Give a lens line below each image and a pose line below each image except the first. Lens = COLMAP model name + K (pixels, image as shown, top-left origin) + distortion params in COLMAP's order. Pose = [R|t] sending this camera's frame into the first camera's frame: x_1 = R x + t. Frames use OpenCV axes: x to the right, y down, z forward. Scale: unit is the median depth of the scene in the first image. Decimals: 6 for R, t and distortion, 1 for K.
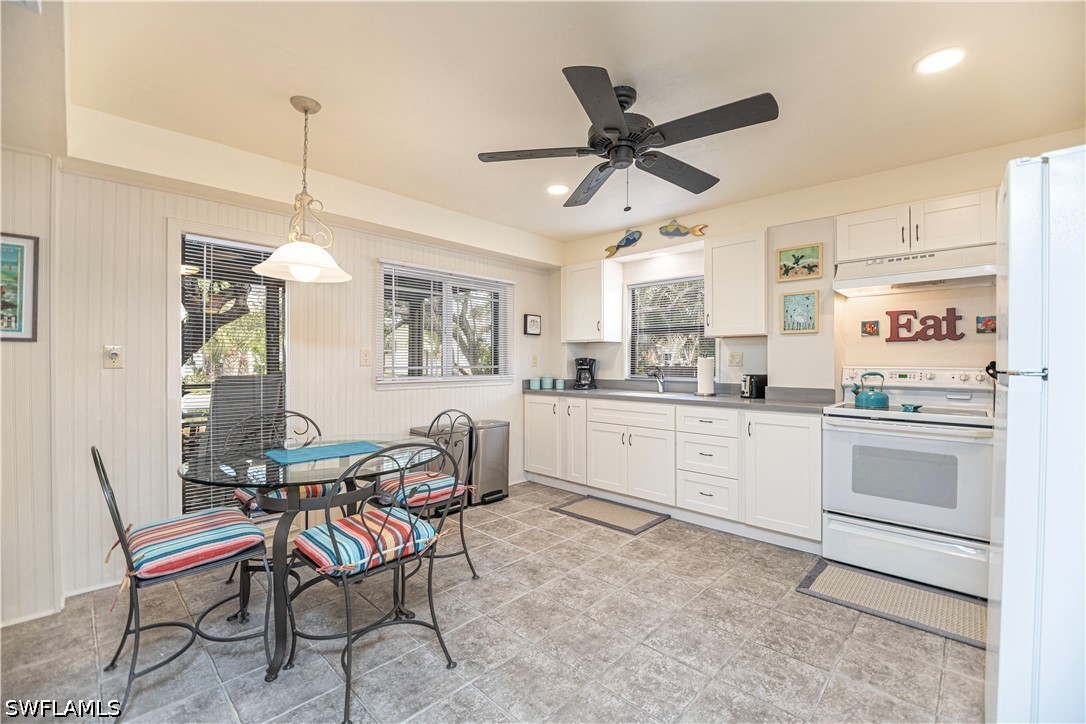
lens RADIAL K [[450.2, 0, 559.0], [0, 450.2, 360.8], [0, 0, 1]] dist [0.001025, -0.019757]
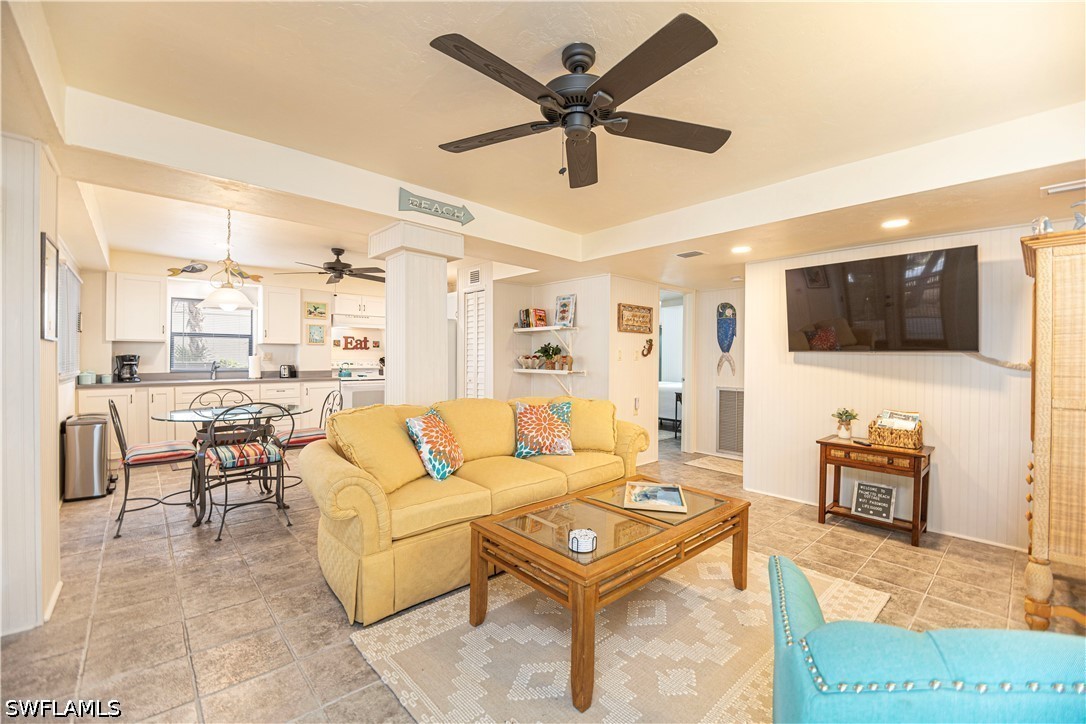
lens RADIAL K [[450.2, 0, 559.0], [0, 450.2, 360.8], [0, 0, 1]] dist [0.001025, -0.019757]
pose [[0.055178, -0.008576, 0.998440, -1.507188], [-0.003899, 0.999954, 0.008804, -0.008330], [-0.998469, -0.004379, 0.055142, -0.235911]]
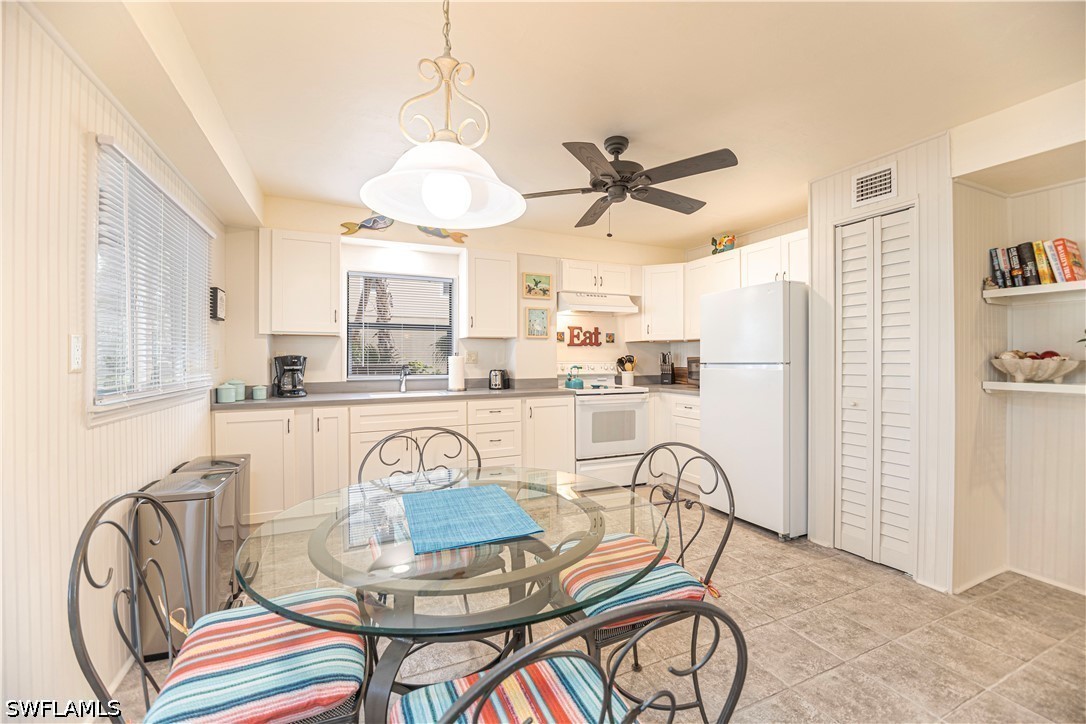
lens RADIAL K [[450.2, 0, 559.0], [0, 450.2, 360.8], [0, 0, 1]] dist [0.001025, -0.019757]
pose [[0.369850, -0.008963, 0.929048, -0.714531], [0.001605, 0.999958, 0.009008, -0.005421], [-0.929090, -0.001841, 0.369848, 0.450920]]
